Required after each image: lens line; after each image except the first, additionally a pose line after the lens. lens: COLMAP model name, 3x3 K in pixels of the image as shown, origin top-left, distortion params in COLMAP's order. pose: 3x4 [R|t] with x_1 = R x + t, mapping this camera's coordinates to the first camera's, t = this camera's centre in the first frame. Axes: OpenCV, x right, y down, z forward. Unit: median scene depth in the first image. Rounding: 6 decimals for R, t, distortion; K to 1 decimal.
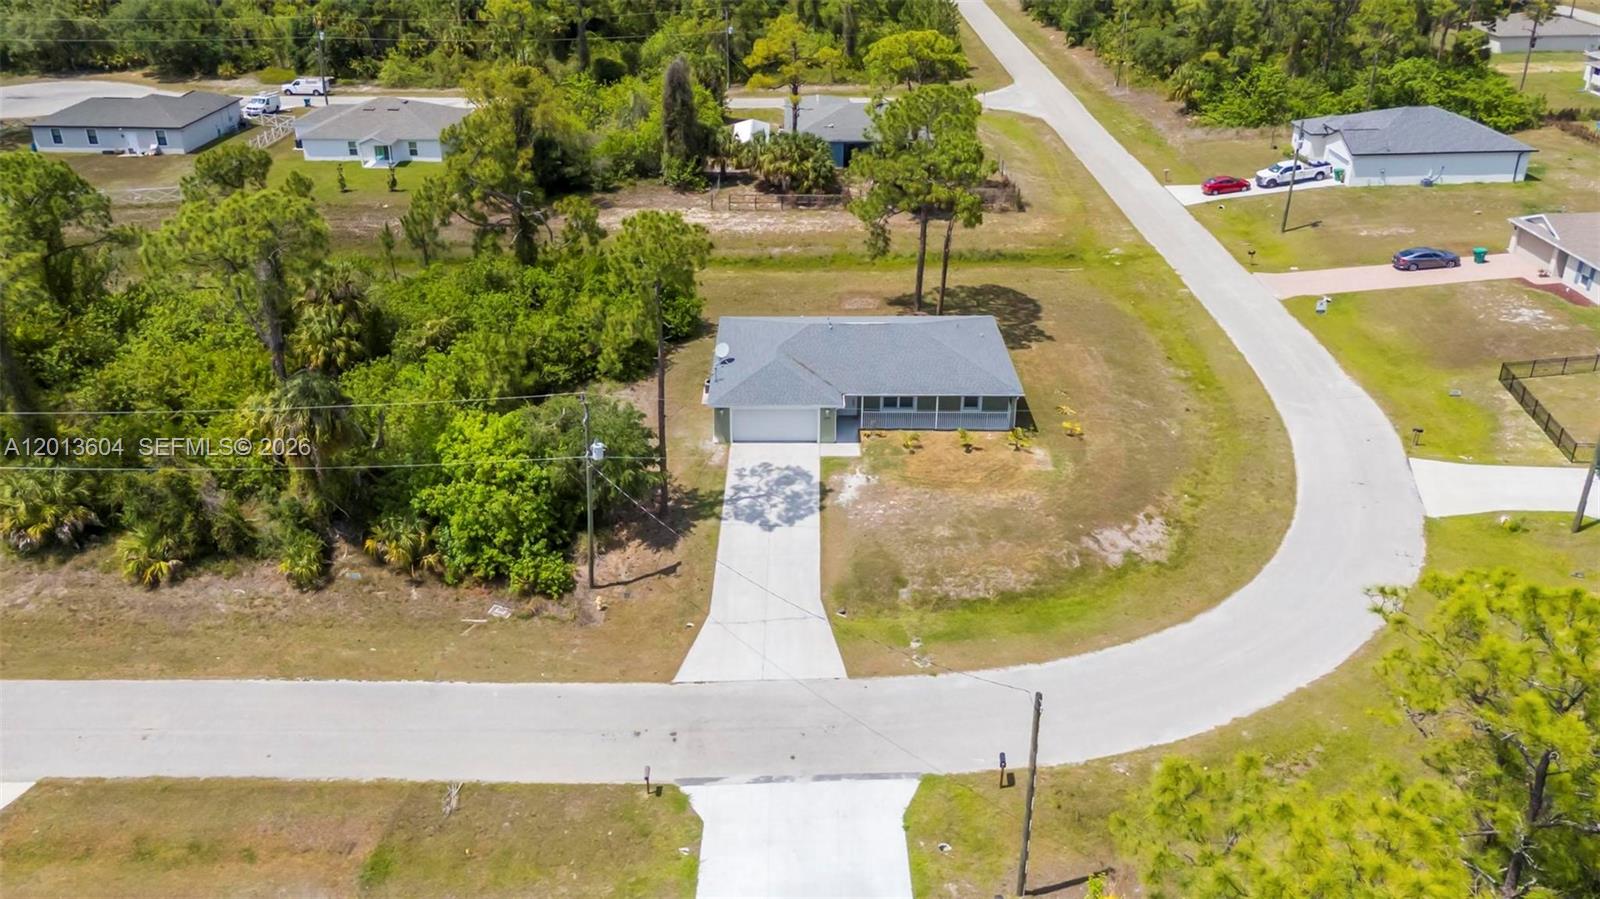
lens RADIAL K [[1204.1, 0, 761.8], [0, 1204.1, 358.0], [0, 0, 1]] dist [0.092196, -0.000270]
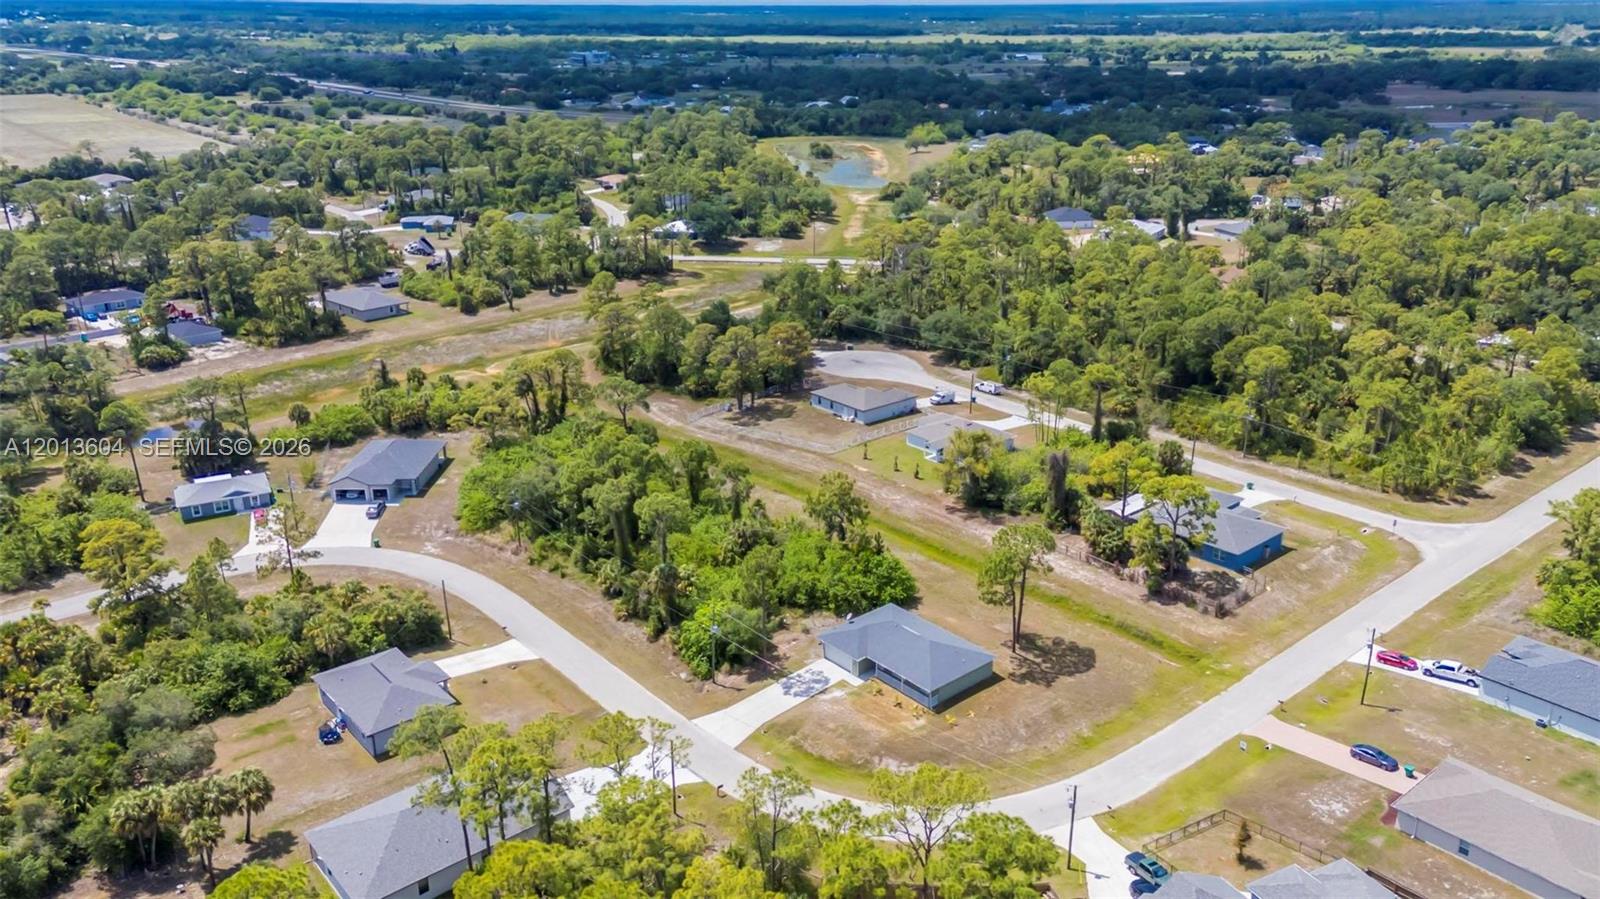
lens RADIAL K [[1198.0, 0, 800.0], [0, 1198.0, 449.5], [0, 0, 1]] dist [0.067196, 0.006866]
pose [[0.671477, 0.264828, -0.692087, 1.033300], [-0.307409, 0.949354, 0.065017, -0.317944], [0.674254, 0.169096, 0.718880, -0.486038]]
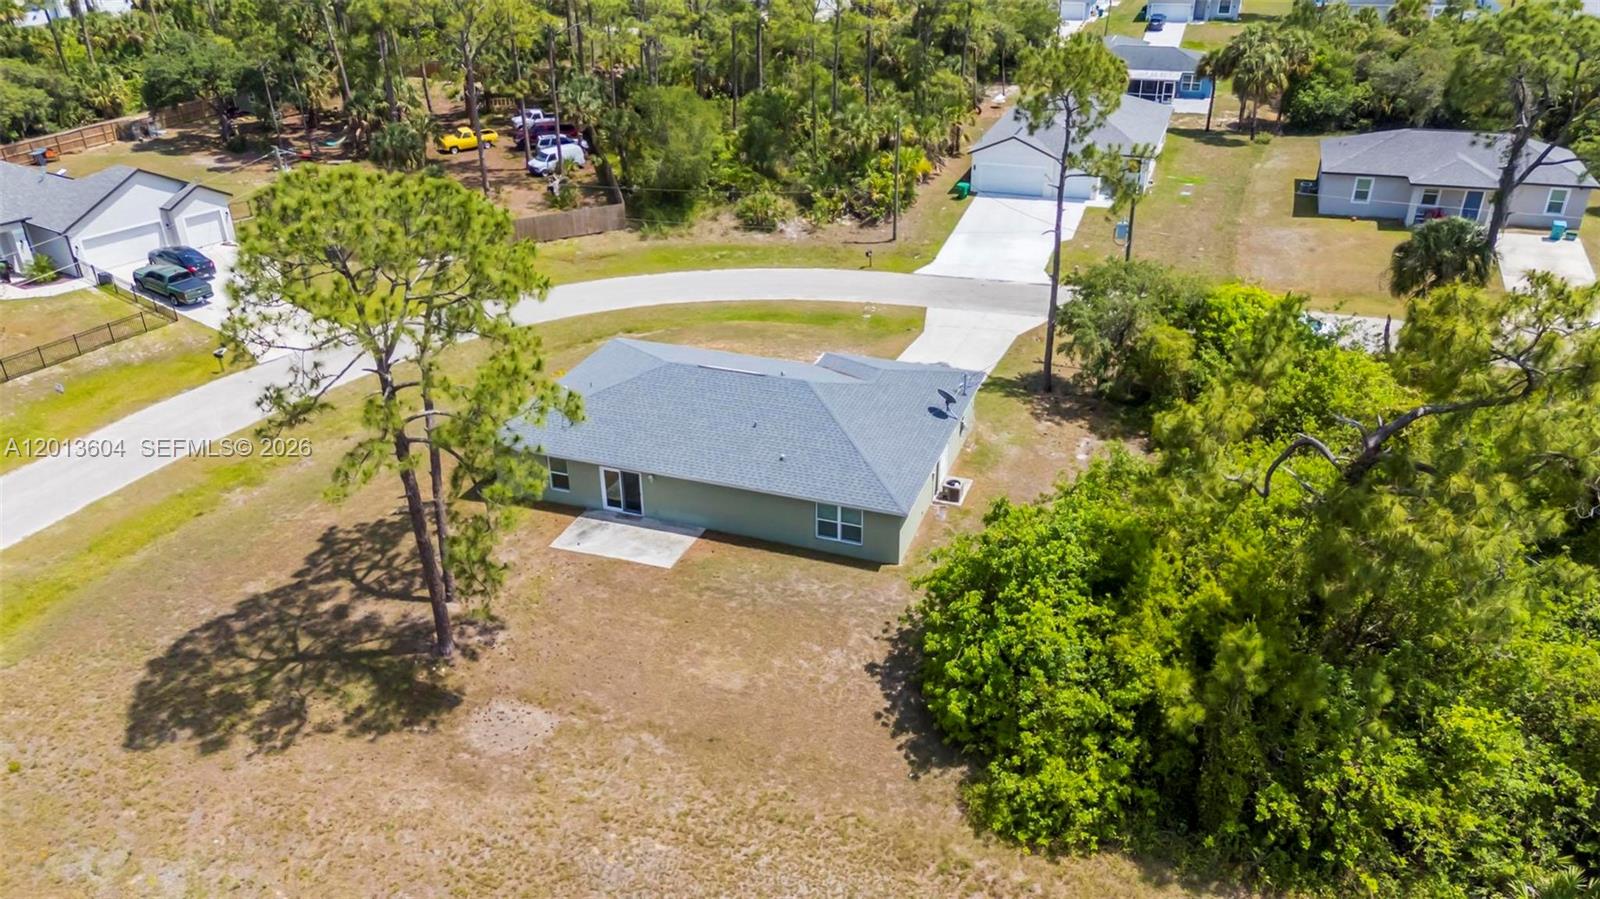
lens RADIAL K [[1173.8, 0, 803.8], [0, 1173.8, 452.1], [0, 0, 1]] dist [0.068985, -0.001570]
pose [[-0.949289, -0.129279, 0.286595, -0.123457], [0.144726, 0.629553, 0.763359, -0.414981], [-0.279114, 0.766126, -0.578918, 1.167322]]
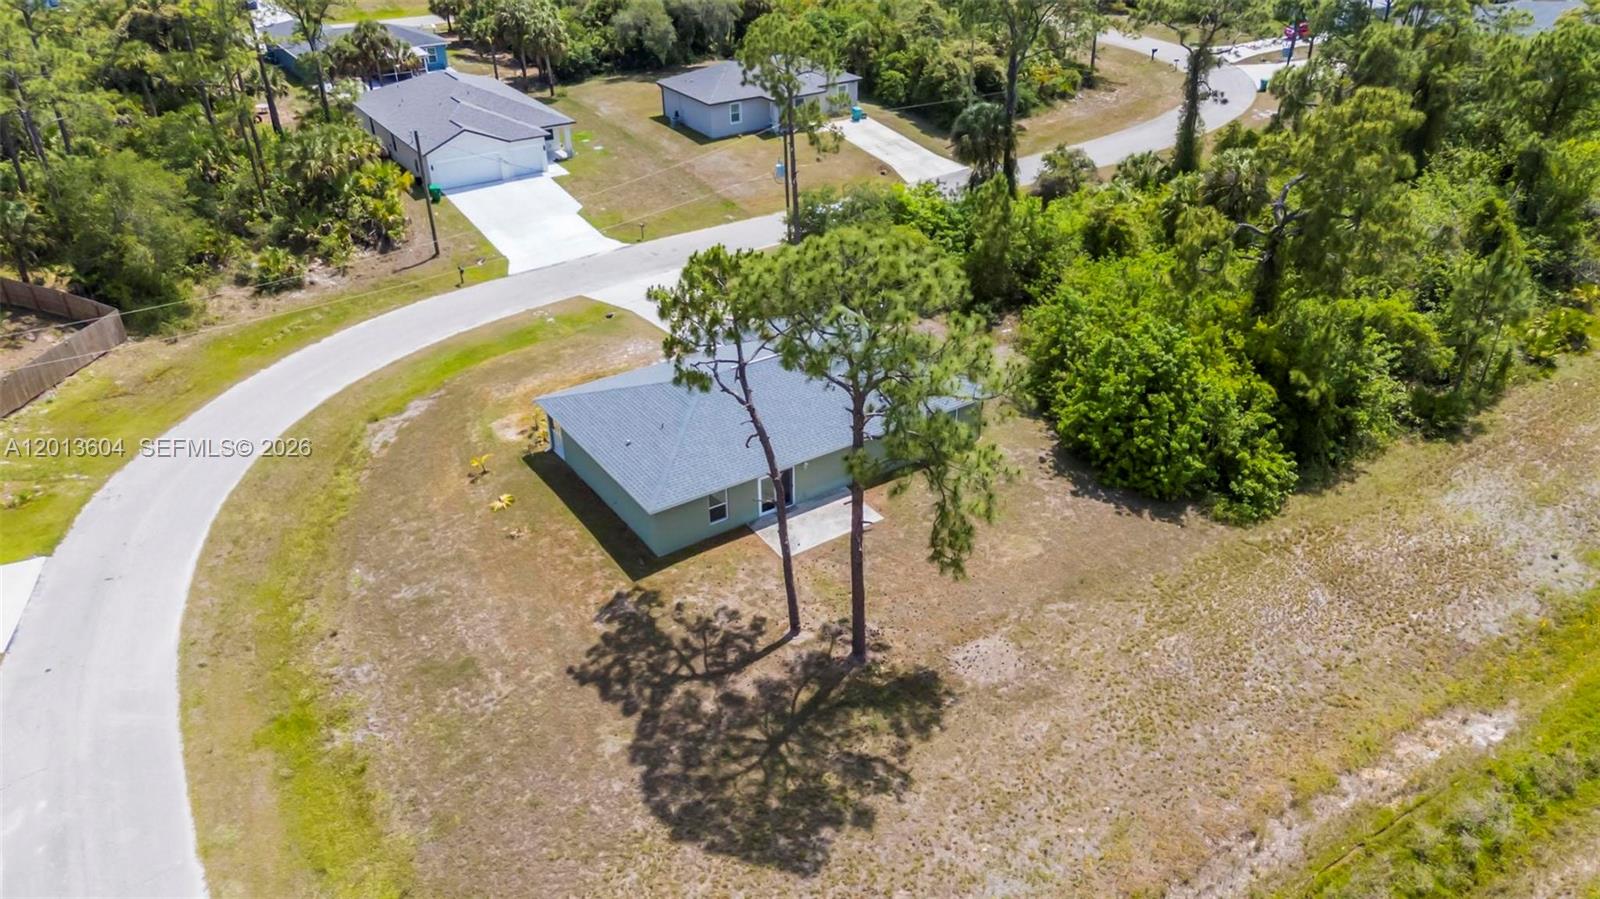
lens RADIAL K [[1173.8, 0, 803.8], [0, 1173.8, 452.1], [0, 0, 1]] dist [0.068985, -0.001570]
pose [[-0.821818, 0.305114, -0.481165, 0.355986], [-0.213235, 0.618431, 0.756356, -0.455367], [0.528342, 0.724188, -0.443176, 1.142265]]
